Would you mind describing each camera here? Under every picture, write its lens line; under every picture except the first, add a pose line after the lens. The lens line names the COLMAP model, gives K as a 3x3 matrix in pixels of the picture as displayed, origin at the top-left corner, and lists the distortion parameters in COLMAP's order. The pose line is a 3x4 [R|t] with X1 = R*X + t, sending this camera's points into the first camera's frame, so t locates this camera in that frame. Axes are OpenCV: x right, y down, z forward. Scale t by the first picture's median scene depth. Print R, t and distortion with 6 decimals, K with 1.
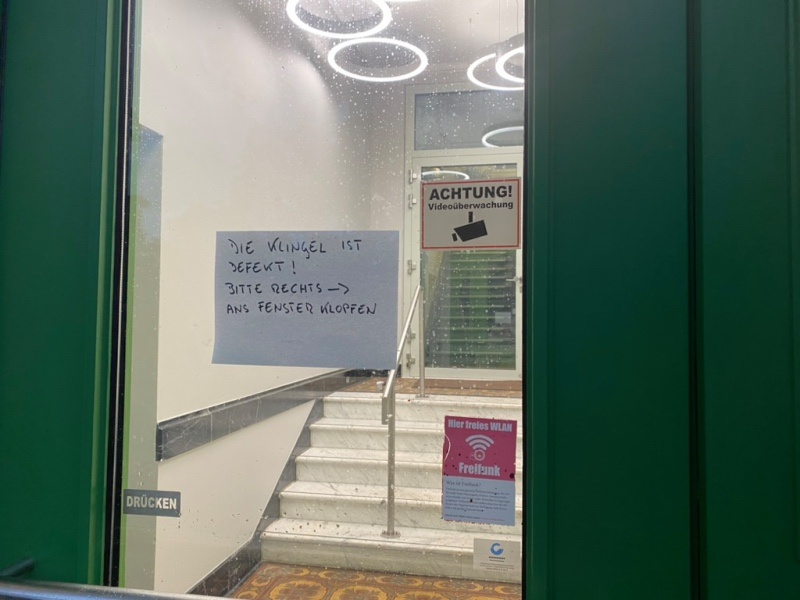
lens RADIAL K [[611.5, 0, 405.9], [0, 611.5, 298.6], [0, 0, 1]] dist [0.029674, -0.018141]
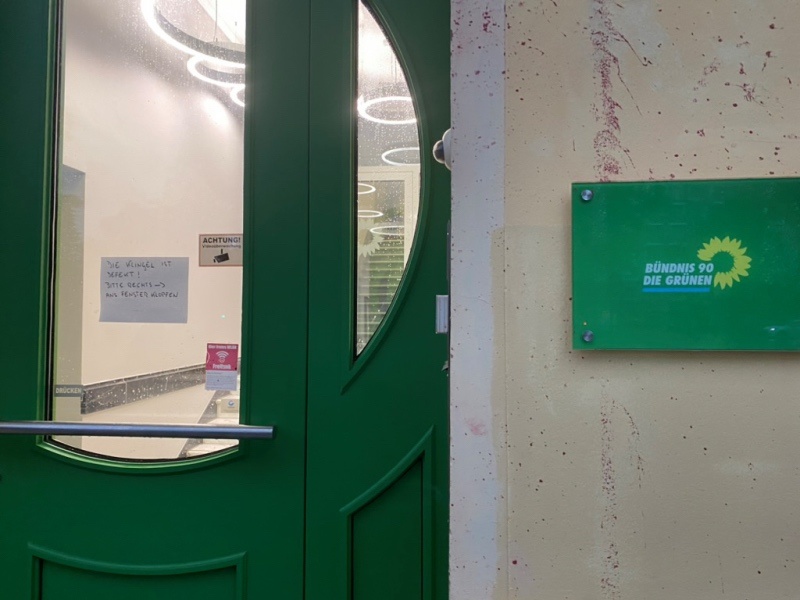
lens RADIAL K [[611.5, 0, 394.3], [0, 611.5, 301.4], [0, 0, 1]] dist [0.029674, -0.018141]
pose [[0.997583, -0.004617, 0.069336, 0.532980], [0.004246, 0.999976, 0.005498, 0.031230], [-0.069359, -0.005190, 0.997578, -1.129717]]
